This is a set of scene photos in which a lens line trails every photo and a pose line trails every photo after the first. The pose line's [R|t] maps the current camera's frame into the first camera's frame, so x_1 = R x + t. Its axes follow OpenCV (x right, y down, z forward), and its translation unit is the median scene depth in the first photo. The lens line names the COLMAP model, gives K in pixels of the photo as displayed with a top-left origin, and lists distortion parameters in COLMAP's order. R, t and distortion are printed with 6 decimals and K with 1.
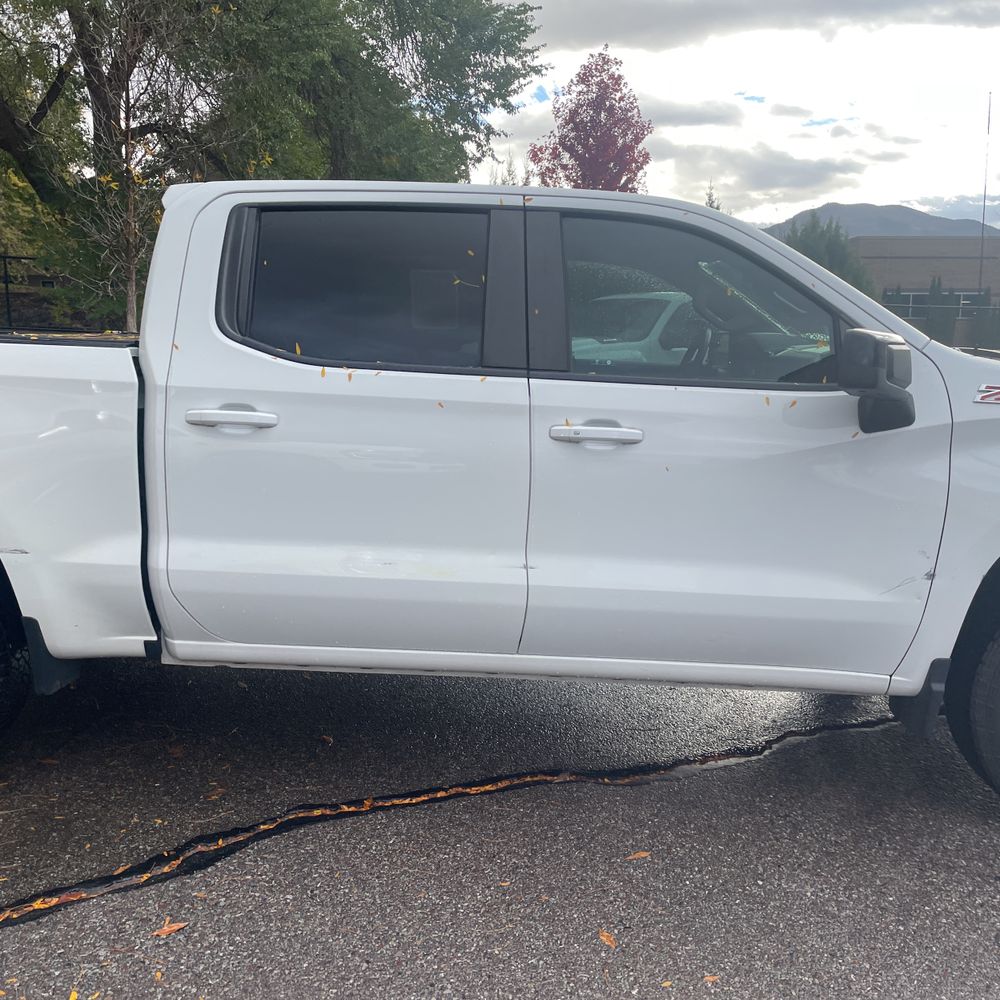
lens RADIAL K [[999.1, 0, 500.3], [0, 999.1, 512.1], [0, 0, 1]] dist [0.110477, -0.165853]
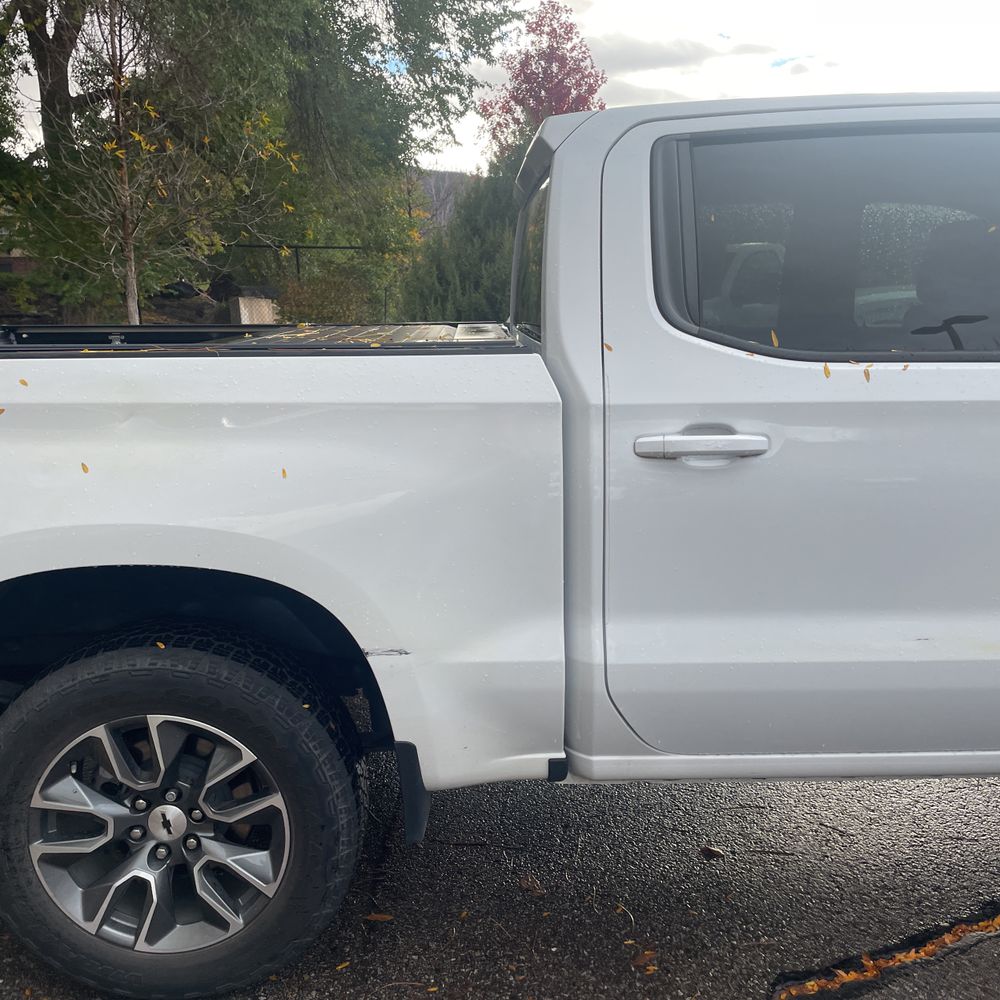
lens RADIAL K [[995.0, 0, 480.7], [0, 995.0, 497.9], [0, 0, 1]] dist [0.107677, -0.167277]
pose [[0.996371, -0.060979, 0.059375, -0.308131], [0.059578, 0.997908, 0.025098, -0.055764], [-0.060781, -0.021469, 0.997920, 0.213931]]
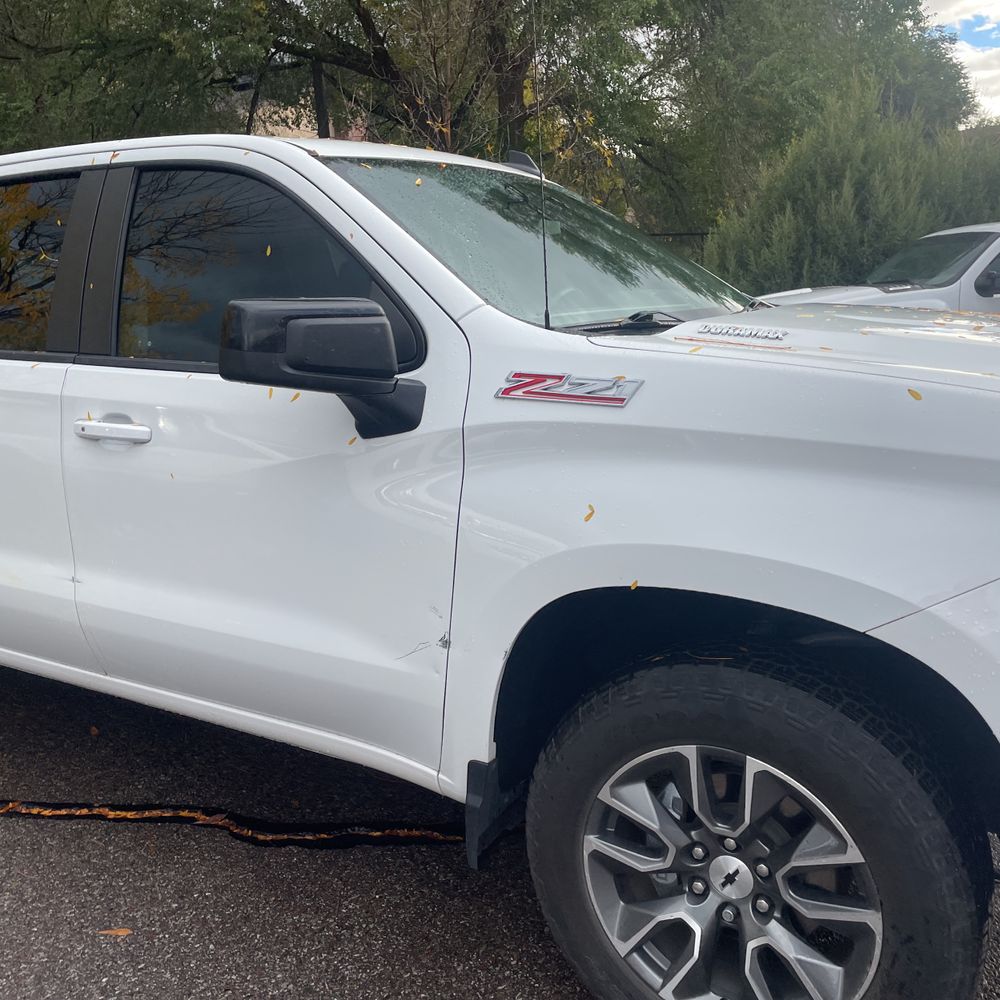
lens RADIAL K [[999.1, 0, 500.3], [0, 999.1, 512.1], [0, 0, 1]] dist [0.110477, -0.165853]
pose [[0.875042, 0.058329, -0.480520, 0.517320], [-0.039342, 0.997999, 0.049503, -0.042122], [0.482446, -0.024413, 0.875585, 0.268649]]
